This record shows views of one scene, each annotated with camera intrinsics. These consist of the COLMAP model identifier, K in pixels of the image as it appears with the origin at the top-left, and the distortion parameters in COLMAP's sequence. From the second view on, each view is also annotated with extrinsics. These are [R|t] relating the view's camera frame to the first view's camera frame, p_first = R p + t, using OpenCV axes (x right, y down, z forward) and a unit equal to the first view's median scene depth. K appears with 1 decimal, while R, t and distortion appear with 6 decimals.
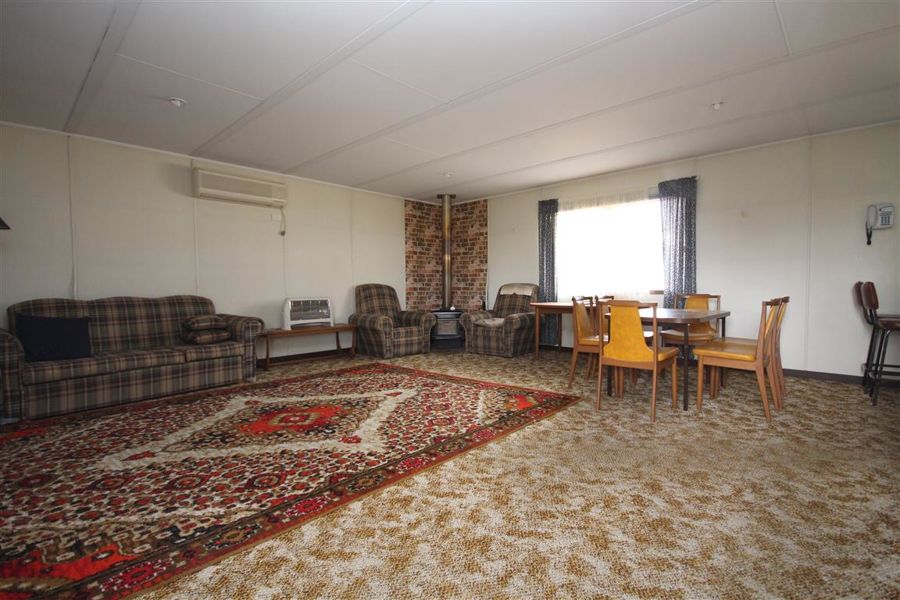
lens RADIAL K [[420.5, 0, 453.3], [0, 420.5, 302.8], [0, 0, 1]] dist [0.001838, 0.000746]
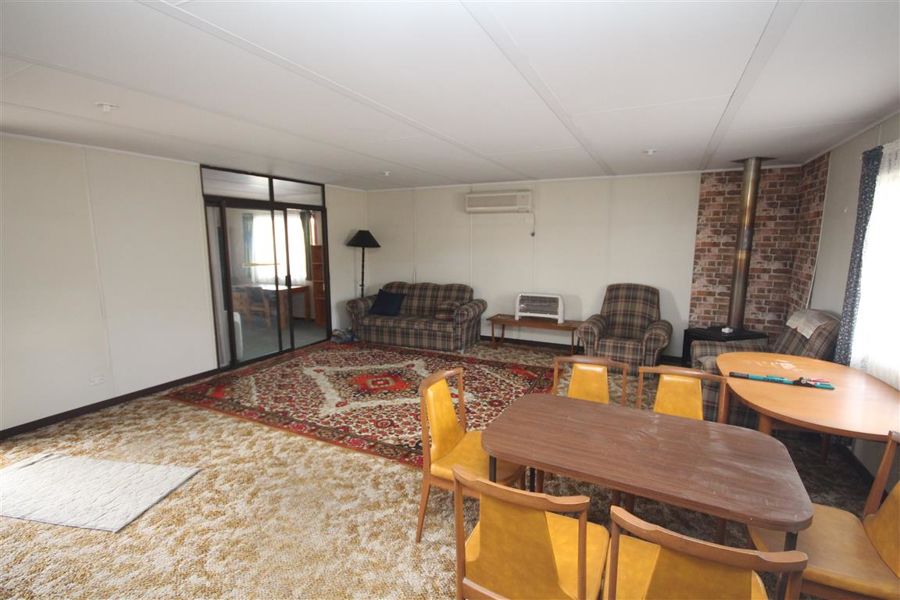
lens RADIAL K [[420.5, 0, 453.3], [0, 420.5, 302.8], [0, 0, 1]] dist [0.001838, 0.000746]
pose [[0.297591, 0.149699, -0.942884, 1.084097], [-0.044583, 0.988731, 0.142907, -0.234857], [0.953652, -0.000492, 0.300912, 0.797643]]
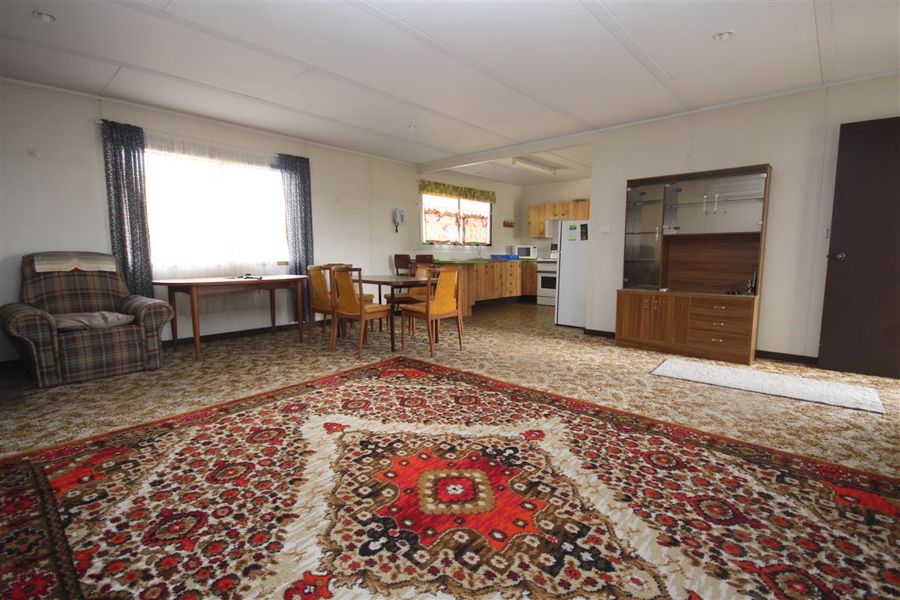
lens RADIAL K [[429.2, 0, 451.6], [0, 429.2, 298.6], [0, 0, 1]] dist [0.000954, -0.001473]
pose [[-0.022329, -0.094025, 0.995319, -0.926687], [0.042182, 0.994592, 0.094903, -0.032882], [-0.998860, 0.044104, -0.018242, 1.006958]]
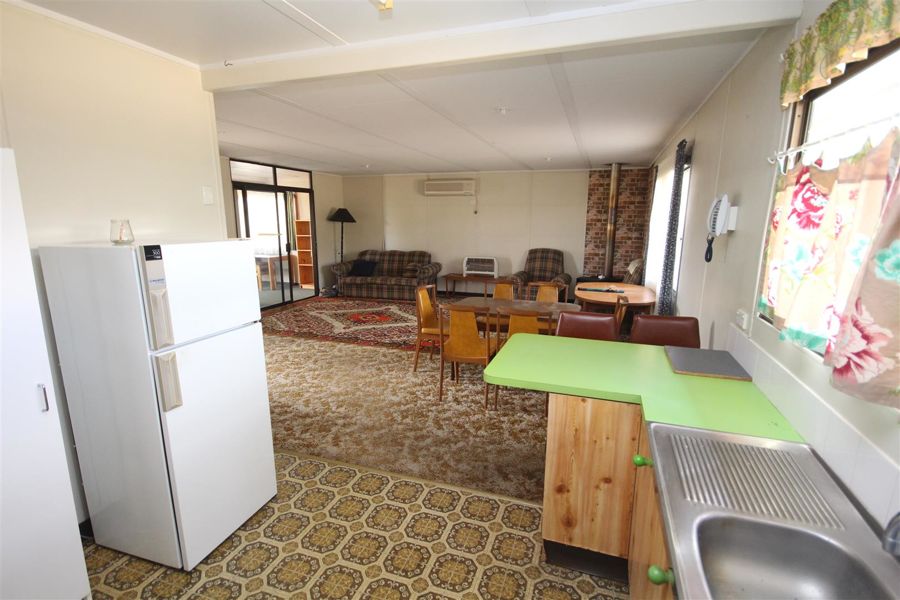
lens RADIAL K [[429.2, 0, 451.6], [0, 429.2, 298.6], [0, 0, 1]] dist [0.000954, -0.001473]
pose [[0.408999, 0.178279, -0.894951, 1.725514], [-0.048460, 0.983590, 0.173789, -0.216682], [0.911247, -0.027710, 0.410926, 0.492069]]
